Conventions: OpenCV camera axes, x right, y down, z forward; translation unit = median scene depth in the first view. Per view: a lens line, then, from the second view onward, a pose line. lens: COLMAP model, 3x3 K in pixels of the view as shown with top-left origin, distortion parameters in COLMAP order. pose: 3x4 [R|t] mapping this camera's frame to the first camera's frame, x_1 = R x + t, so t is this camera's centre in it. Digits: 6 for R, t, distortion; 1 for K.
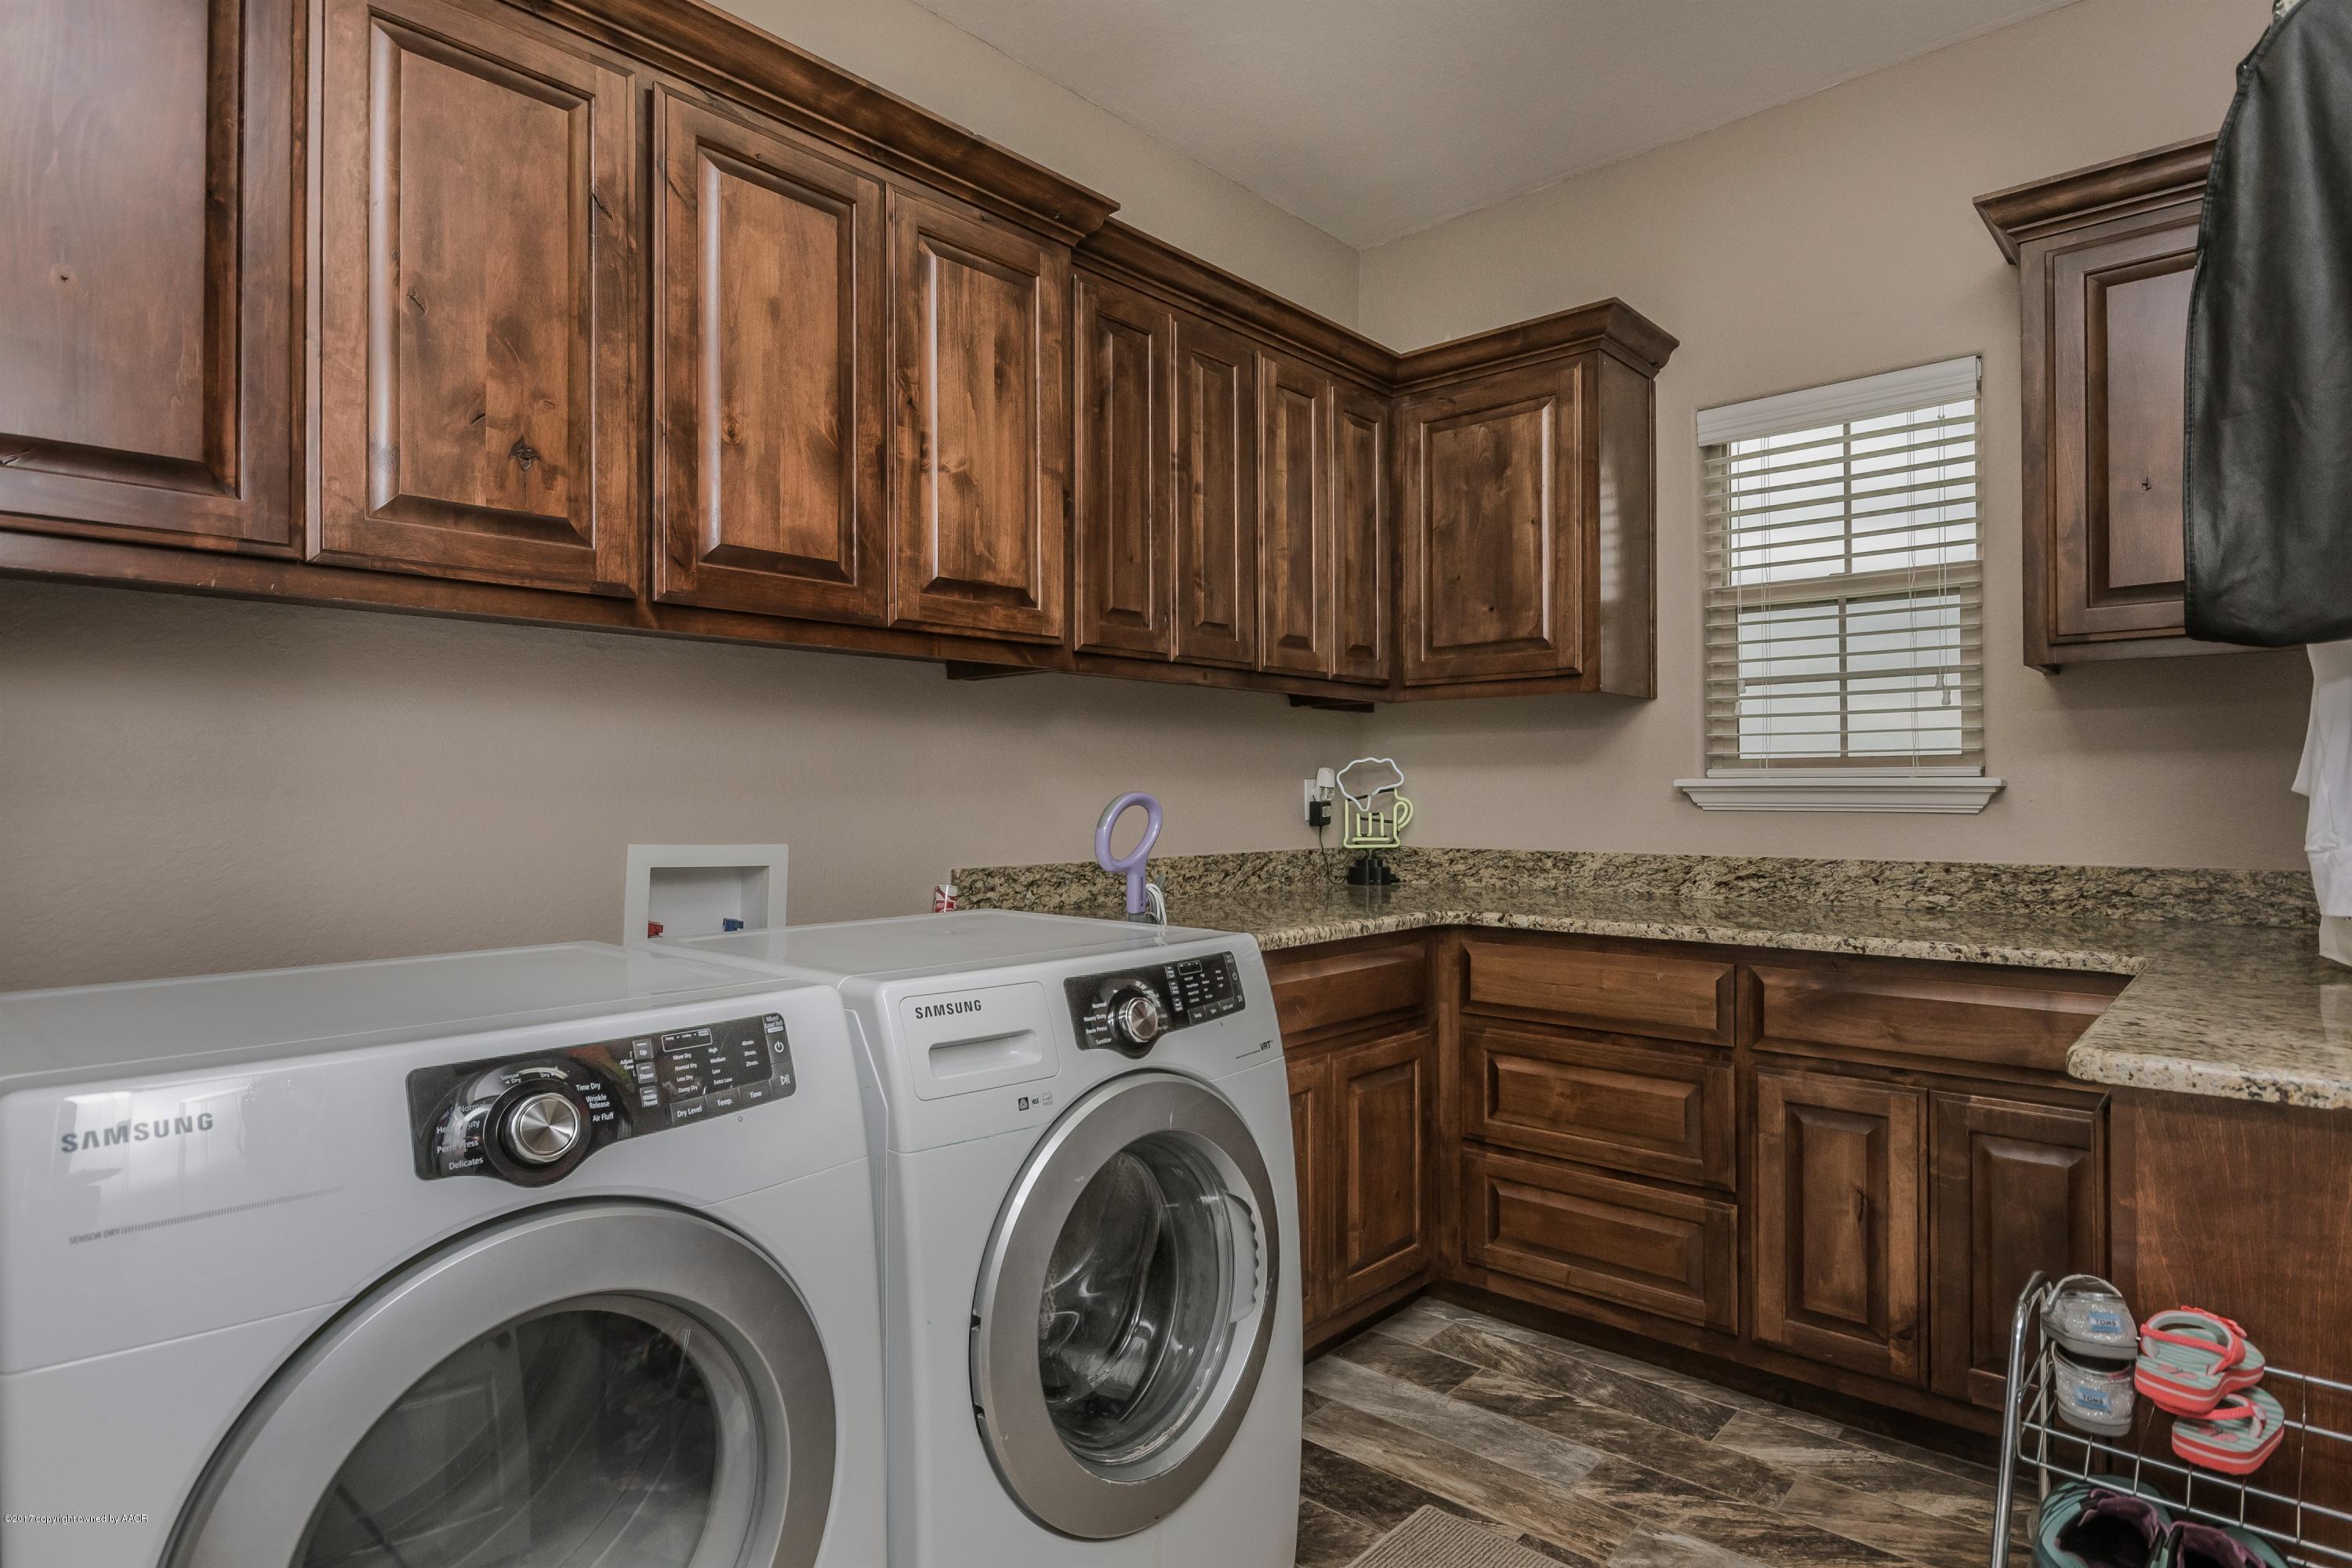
lens RADIAL K [[1253.2, 0, 1179.2], [0, 1253.2, 793.1], [0, 0, 1]] dist [-0.001101, -0.007409]
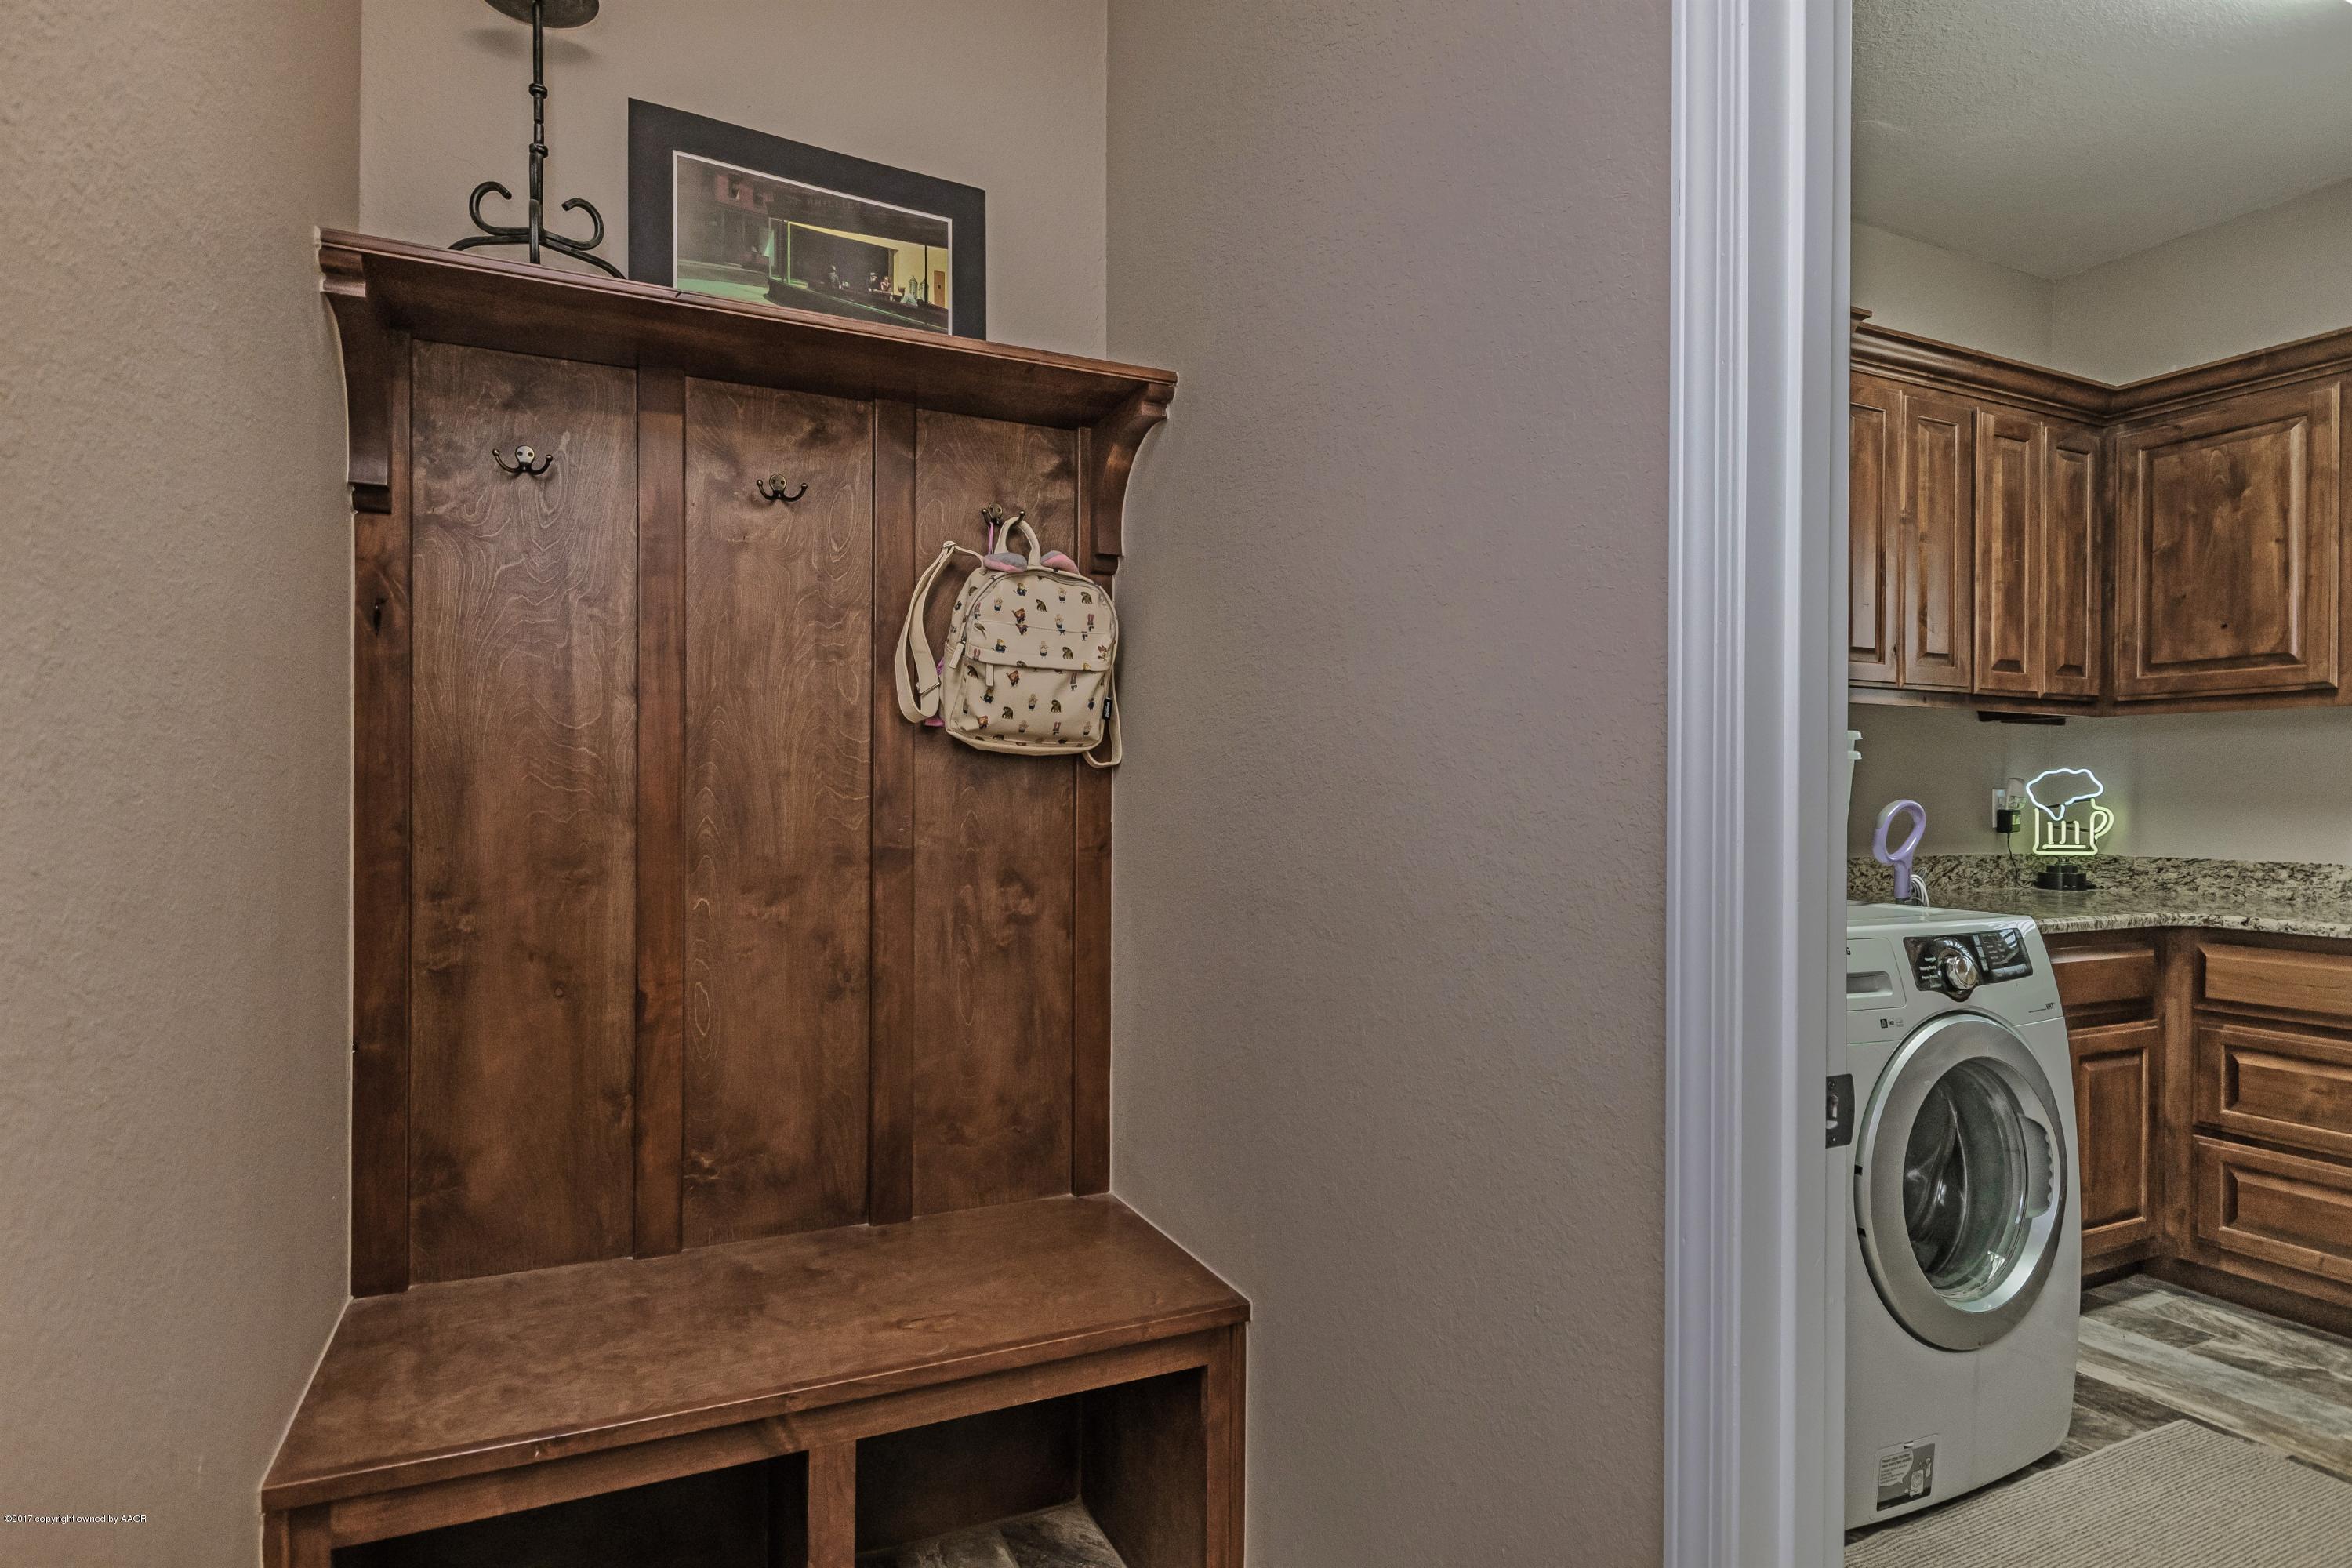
lens RADIAL K [[1243.4, 0, 1175.9], [0, 1243.4, 805.2], [0, 0, 1]] dist [0.002856, -0.006799]
pose [[0.923605, 0.010604, -0.383198, -0.165096], [-0.008081, 0.999934, 0.008195, -0.000275], [0.383260, -0.004473, 0.923630, -0.296643]]
